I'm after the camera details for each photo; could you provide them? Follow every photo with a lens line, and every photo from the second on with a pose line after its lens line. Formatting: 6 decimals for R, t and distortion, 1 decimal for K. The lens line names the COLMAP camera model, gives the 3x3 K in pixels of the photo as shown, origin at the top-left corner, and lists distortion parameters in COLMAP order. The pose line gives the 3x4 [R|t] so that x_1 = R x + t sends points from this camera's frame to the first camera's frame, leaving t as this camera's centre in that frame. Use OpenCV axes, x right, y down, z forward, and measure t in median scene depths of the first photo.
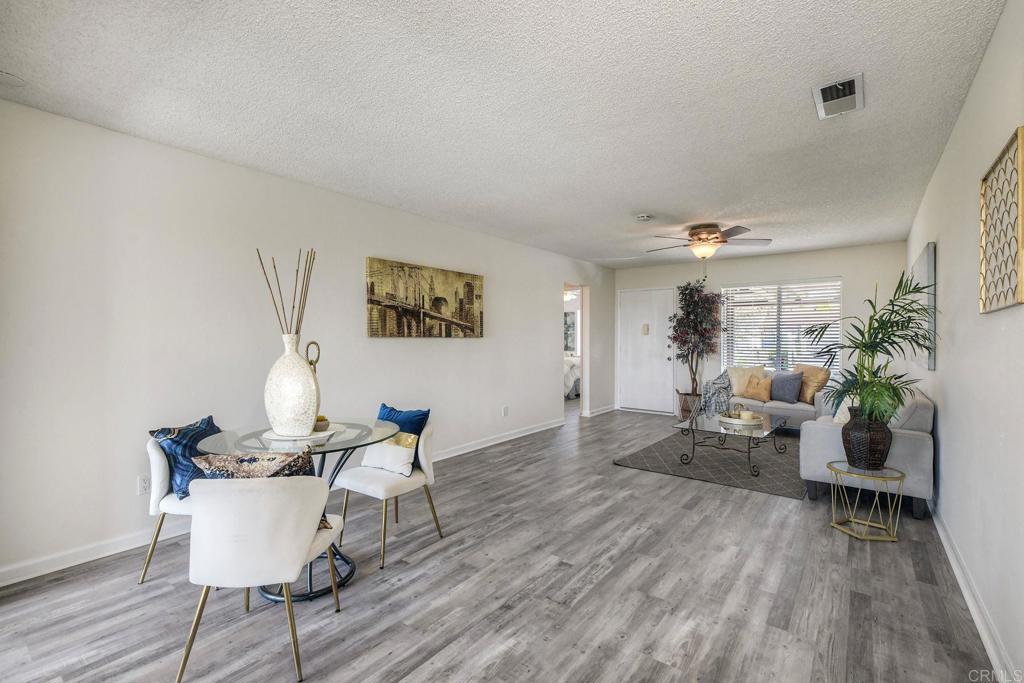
lens RADIAL K [[458.7, 0, 512.0], [0, 458.7, 341.5], [0, 0, 1]] dist [-0.002738, -0.000187]
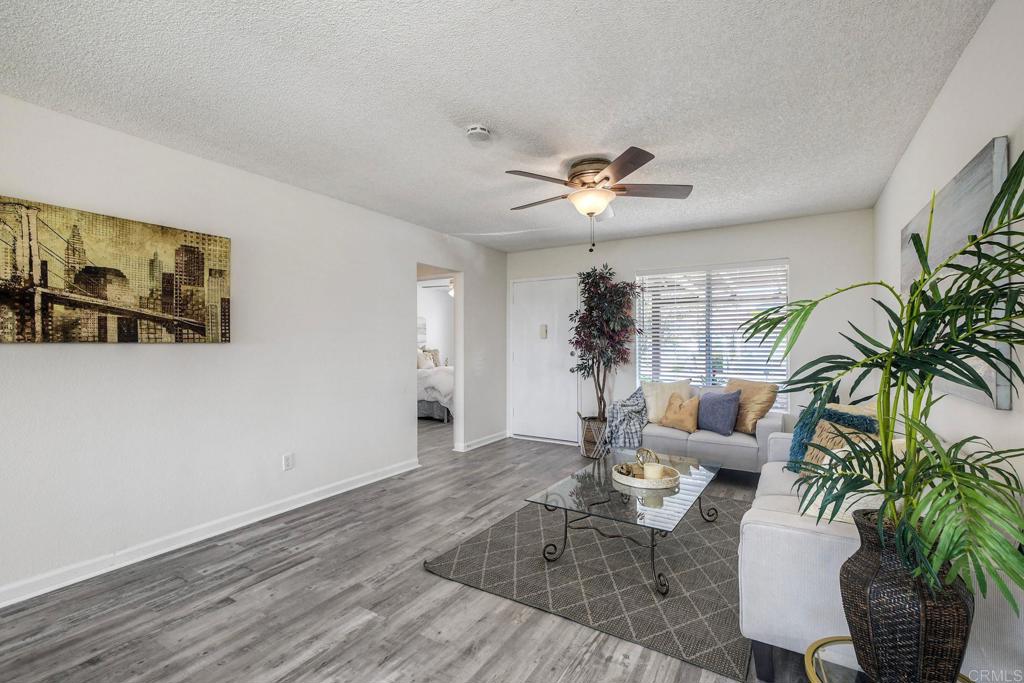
lens RADIAL K [[459.8, 0, 514.3], [0, 459.8, 340.3], [0, 0, 1]] dist [0.002666, 0.000269]
pose [[0.993477, -0.002669, 0.114003, 0.262204], [0.004253, 0.999898, -0.013649, -0.002644], [-0.113955, 0.014045, 0.993387, 0.420253]]
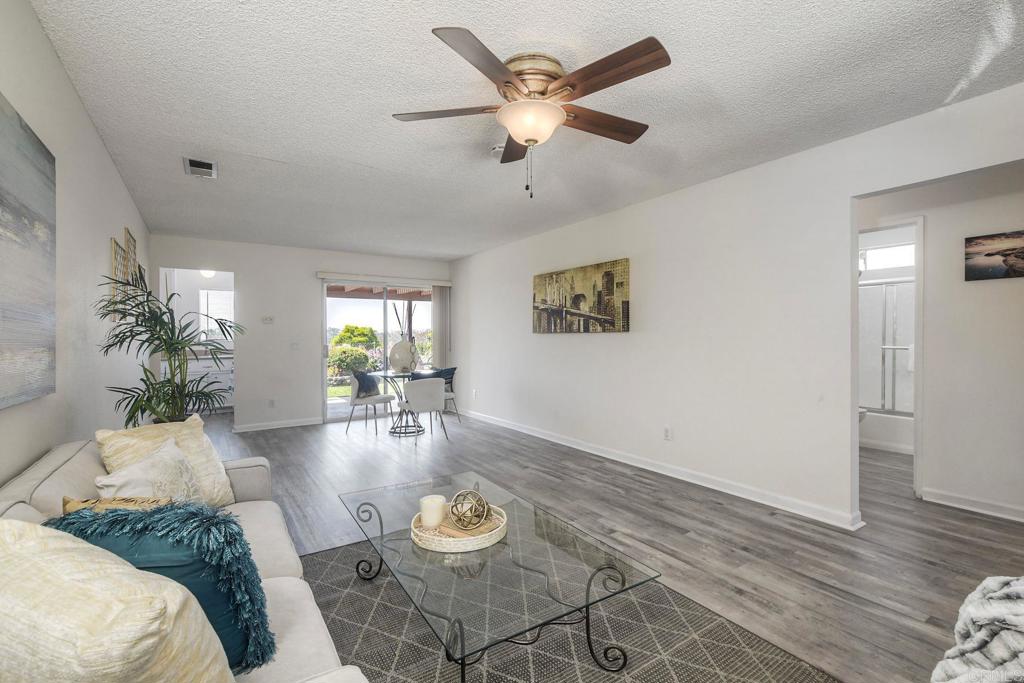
lens RADIAL K [[459.8, 0, 514.3], [0, 459.8, 340.3], [0, 0, 1]] dist [0.002666, 0.000269]
pose [[-0.316406, 0.010345, -0.948568, 0.899146], [0.000043, 0.999941, 0.010891, -0.002912], [0.948624, 0.003405, -0.316387, 1.209918]]
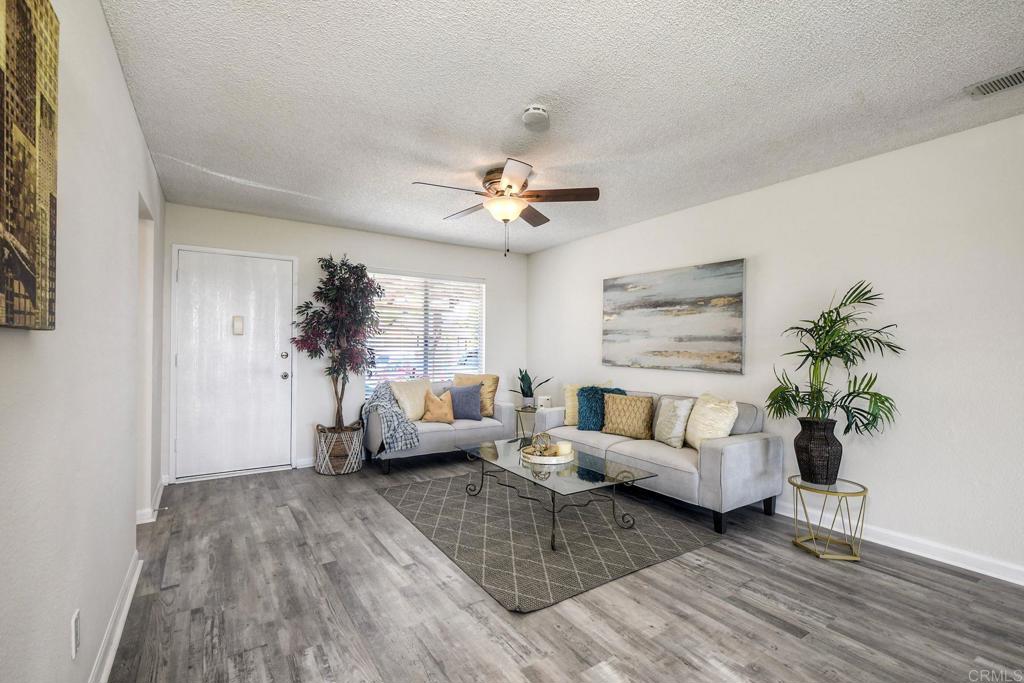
lens RADIAL K [[459.8, 0, 514.3], [0, 459.8, 340.3], [0, 0, 1]] dist [0.002666, 0.000269]
pose [[0.311968, 0.009043, 0.950050, -0.217826], [0.000601, 0.999953, -0.009715, -0.004451], [-0.950092, 0.003602, 0.311948, 0.844456]]
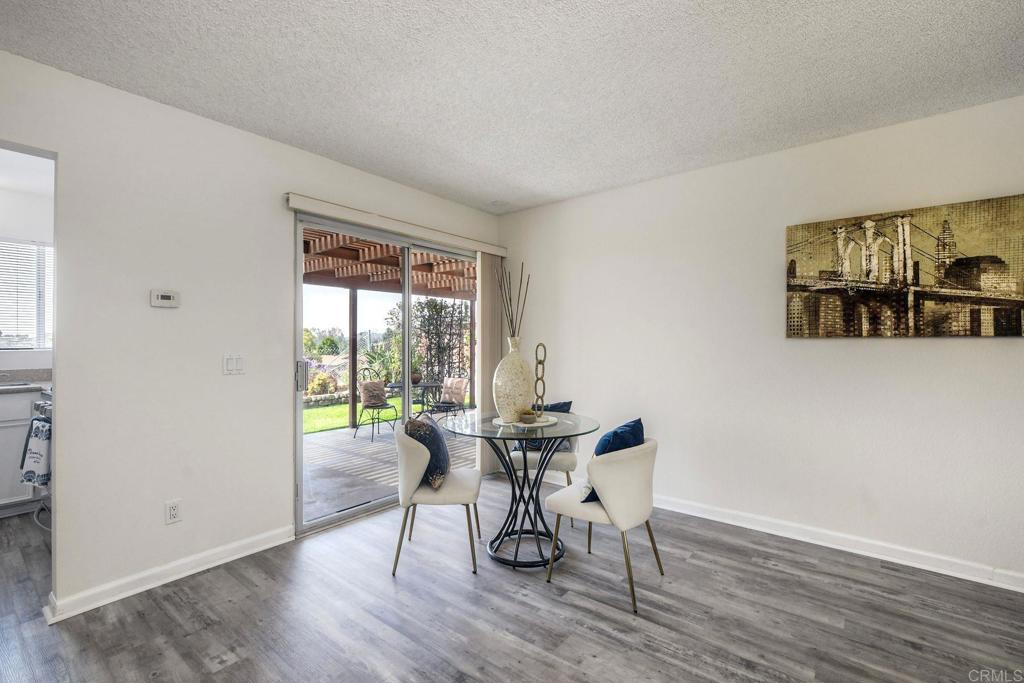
lens RADIAL K [[459.8, 0, 514.3], [0, 459.8, 340.3], [0, 0, 1]] dist [0.002666, 0.000269]
pose [[-0.019766, -0.004578, -0.999794, 0.364250], [-0.005601, 0.999974, -0.004468, -0.000089], [0.999789, 0.005511, -0.019791, 0.513074]]
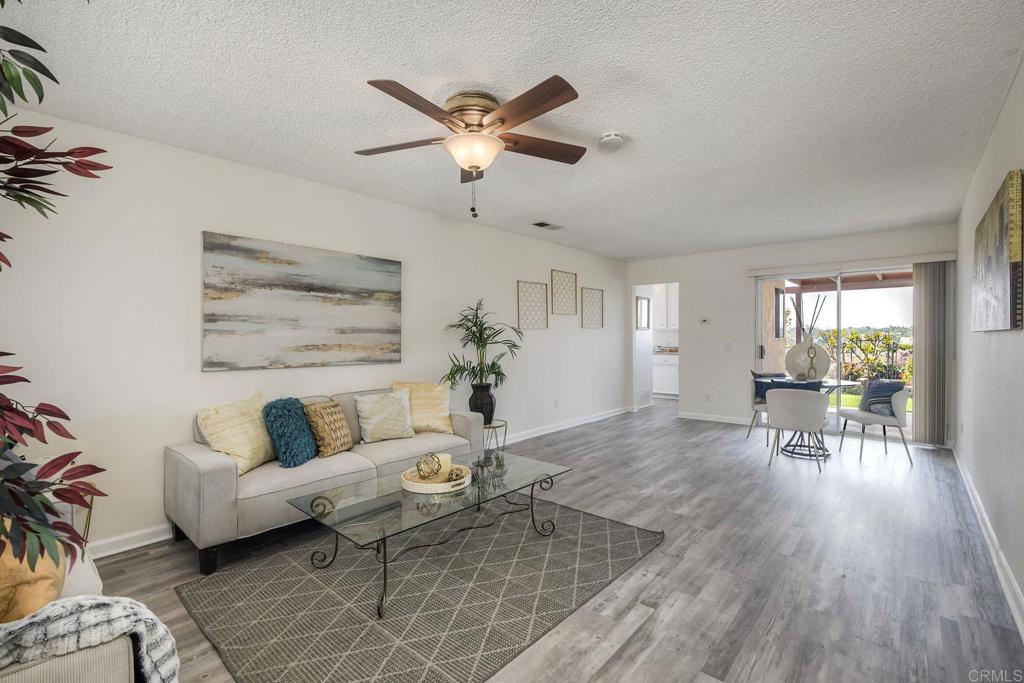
lens RADIAL K [[454.0, 0, 515.3], [0, 454.0, 338.4], [0, 0, 1]] dist [0.001037, 0.000163]
pose [[-0.998398, 0.003943, 0.056452, 0.379058], [0.004412, 0.999957, 0.008173, -0.007088], [-0.056417, 0.008409, -0.998372, 1.595208]]
